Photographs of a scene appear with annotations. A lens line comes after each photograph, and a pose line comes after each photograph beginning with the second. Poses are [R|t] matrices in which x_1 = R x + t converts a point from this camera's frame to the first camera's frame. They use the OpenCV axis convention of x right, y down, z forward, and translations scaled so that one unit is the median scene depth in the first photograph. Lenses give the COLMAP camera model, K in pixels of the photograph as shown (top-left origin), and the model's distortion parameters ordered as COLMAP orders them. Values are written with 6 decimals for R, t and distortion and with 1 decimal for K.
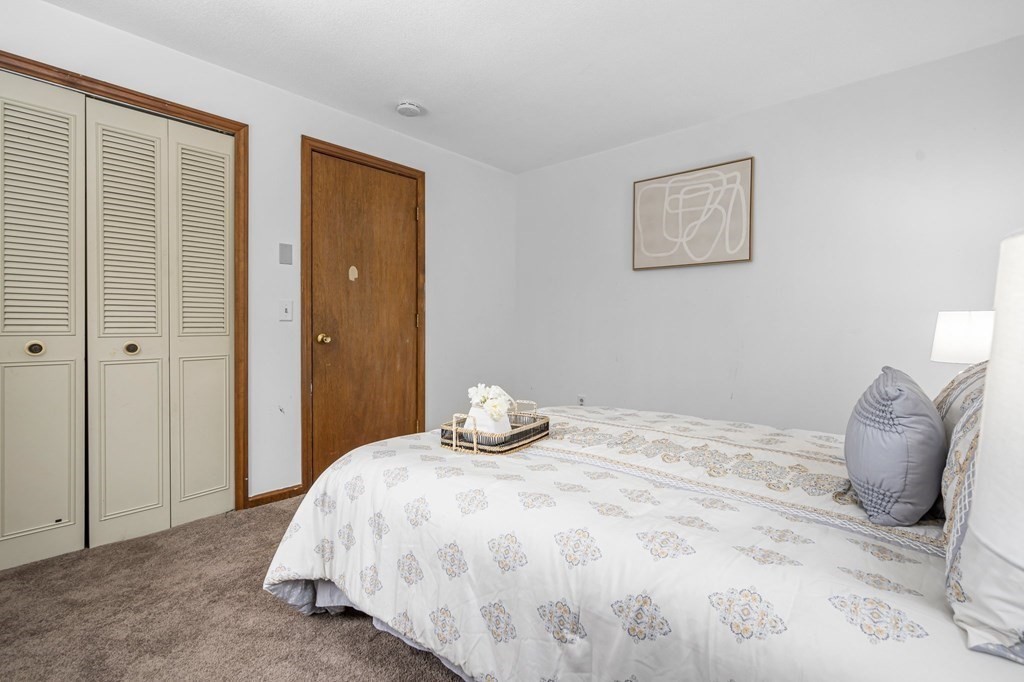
lens RADIAL K [[467.1, 0, 511.3], [0, 467.1, 335.6], [0, 0, 1]] dist [-0.000680, 0.000142]
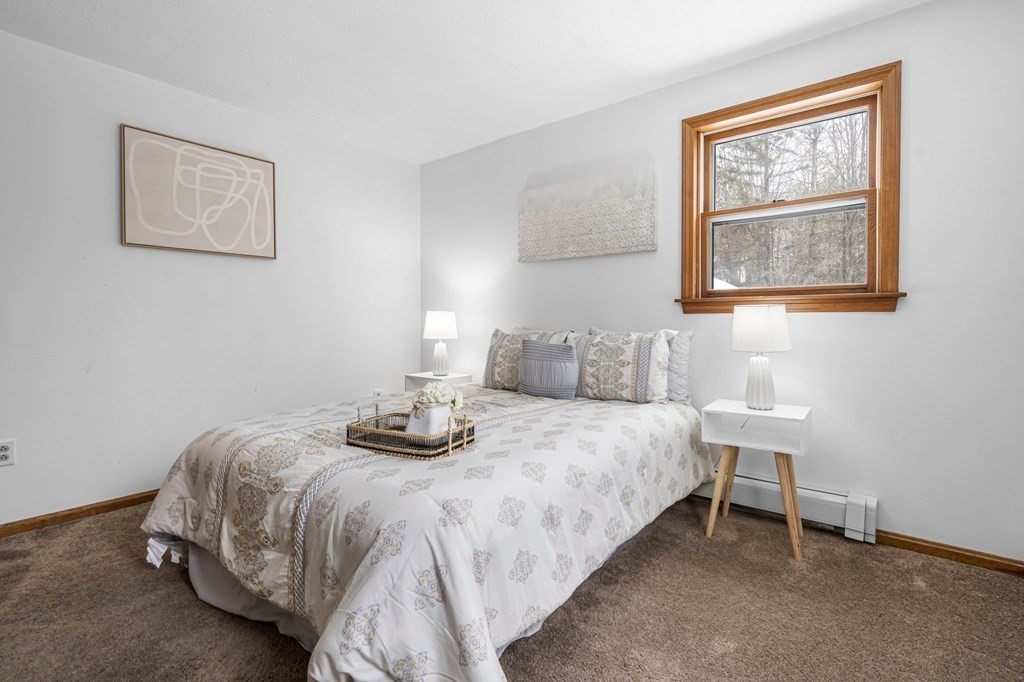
lens RADIAL K [[471.9, 0, 514.1], [0, 471.9, 320.4], [0, 0, 1]] dist [-0.000306, 0.000782]
pose [[-0.036958, -0.009244, 0.999274, -0.556113], [0.021196, 0.999725, 0.010032, -0.017932], [-0.999092, 0.021552, -0.036751, 0.467787]]
